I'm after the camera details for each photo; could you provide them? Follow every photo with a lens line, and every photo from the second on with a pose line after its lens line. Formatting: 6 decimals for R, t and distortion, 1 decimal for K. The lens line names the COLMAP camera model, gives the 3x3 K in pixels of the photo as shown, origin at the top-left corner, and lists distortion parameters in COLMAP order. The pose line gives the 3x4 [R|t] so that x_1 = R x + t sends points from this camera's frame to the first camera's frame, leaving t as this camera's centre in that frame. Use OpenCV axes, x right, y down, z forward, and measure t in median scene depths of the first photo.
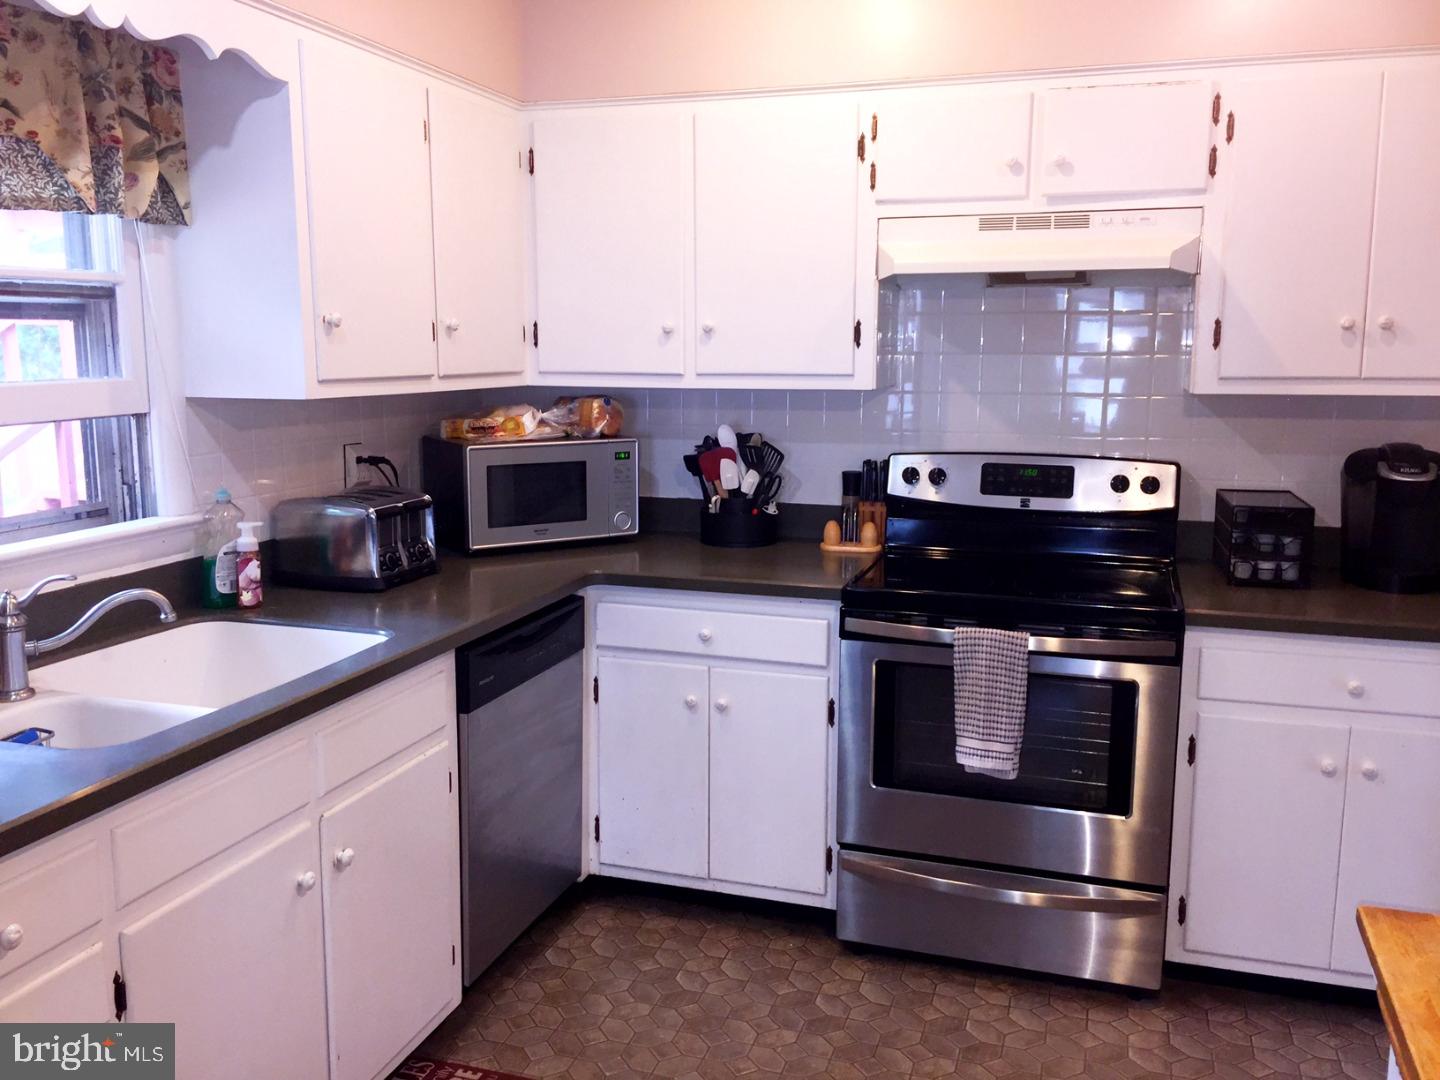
lens RADIAL K [[1231.8, 0, 719.4], [0, 1231.8, 535.0], [0, 0, 1]] dist [0.079825, -0.104715]
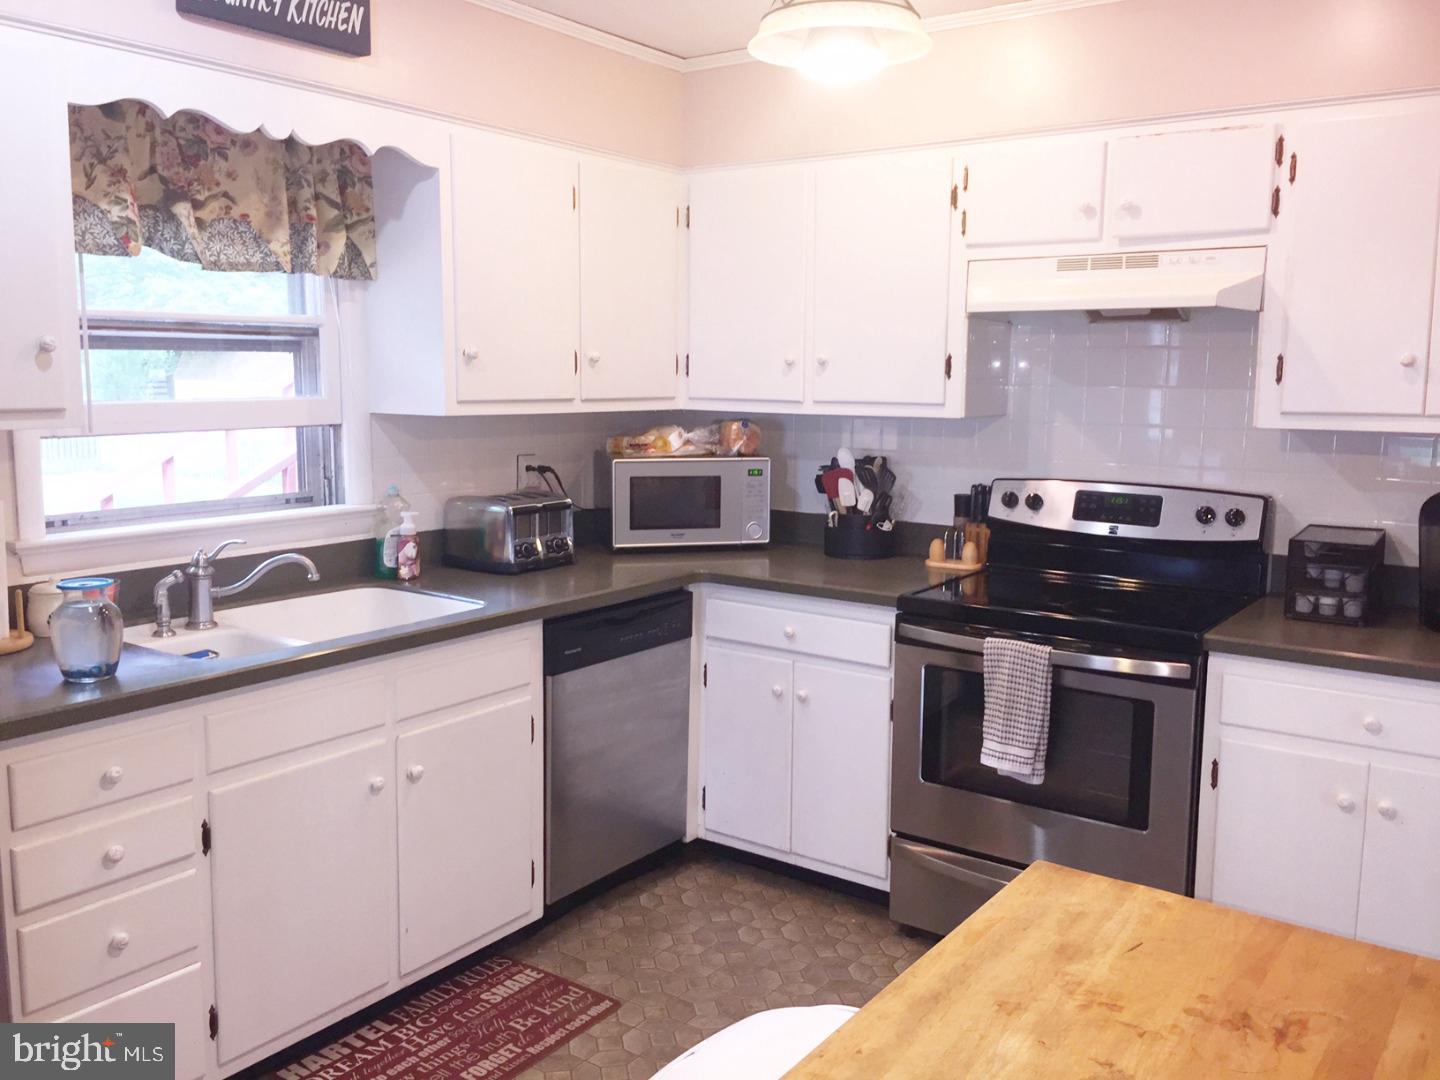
lens RADIAL K [[1231.8, 0, 732.8], [0, 1231.8, 534.4], [0, 0, 1]] dist [0.079825, -0.104715]
pose [[0.954698, 0.047350, -0.293786, 0.275683], [-0.054449, 0.998388, -0.016027, 0.013233], [0.292554, 0.031297, 0.955737, -0.096491]]
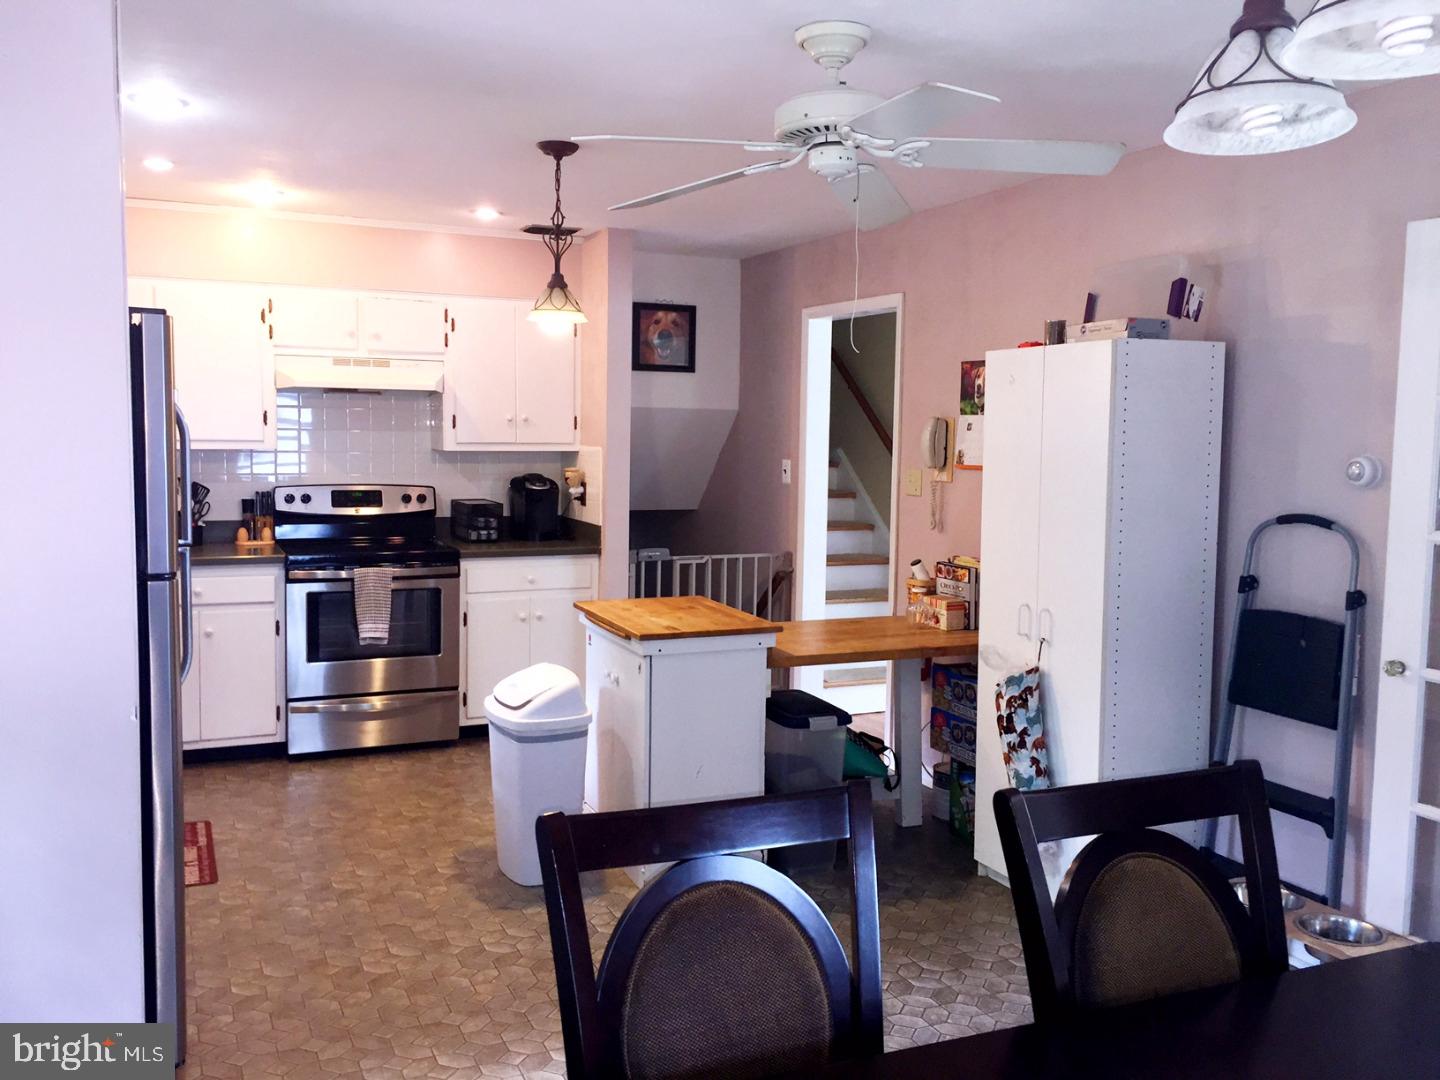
lens RADIAL K [[1231.8, 0, 727.1], [0, 1231.8, 528.5], [0, 0, 1]] dist [0.079825, -0.104715]
pose [[0.741311, -0.047684, 0.669466, -0.640073], [0.091294, 0.995366, -0.030195, 0.116834], [-0.664924, 0.083502, 0.742229, -0.800936]]
